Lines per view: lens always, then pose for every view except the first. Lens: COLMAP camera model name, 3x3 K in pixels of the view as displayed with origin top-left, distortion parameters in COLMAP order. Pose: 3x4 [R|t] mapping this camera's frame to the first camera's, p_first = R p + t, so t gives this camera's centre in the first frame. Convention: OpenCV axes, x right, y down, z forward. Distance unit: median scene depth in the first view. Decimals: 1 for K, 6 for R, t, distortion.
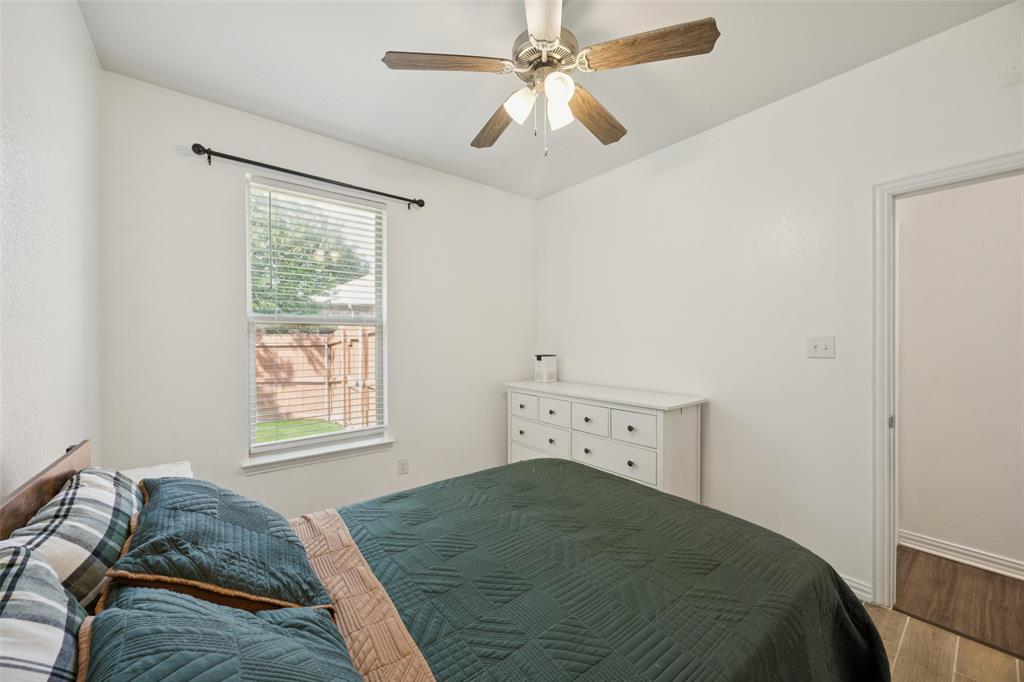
lens RADIAL K [[392.8, 0, 511.3], [0, 392.8, 334.7], [0, 0, 1]] dist [-0.000935, 0.000032]
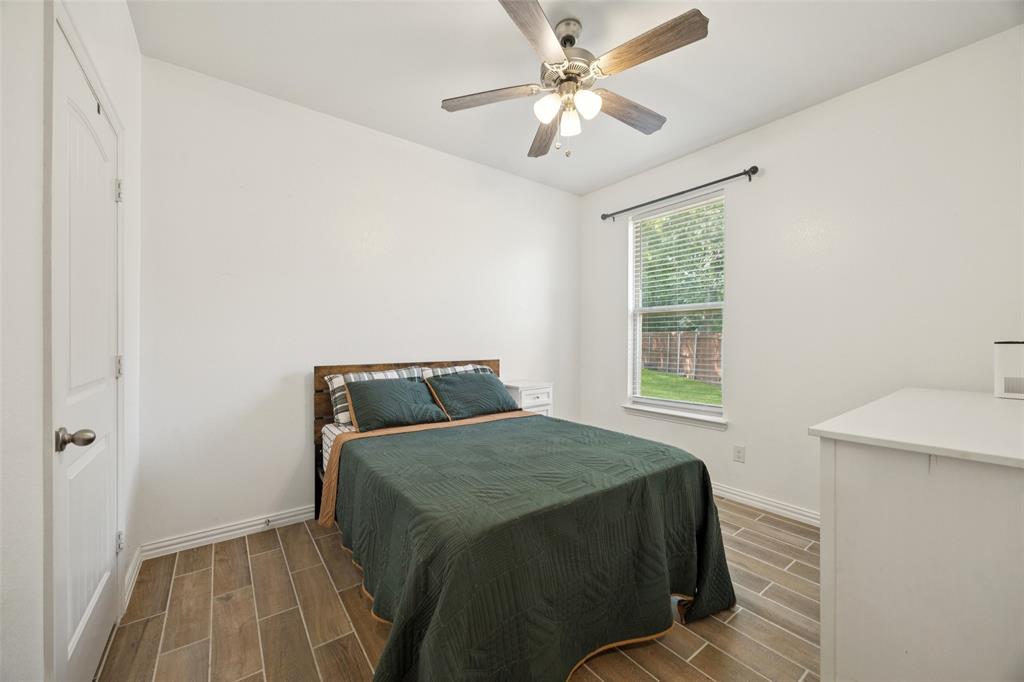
lens RADIAL K [[392.8, 0, 511.3], [0, 392.8, 334.7], [0, 0, 1]] dist [-0.000935, 0.000032]
pose [[-0.037673, -0.005553, -0.999275, 0.866839], [0.024055, 0.999690, -0.006463, 0.045183], [0.999001, -0.024281, -0.037528, 0.585990]]
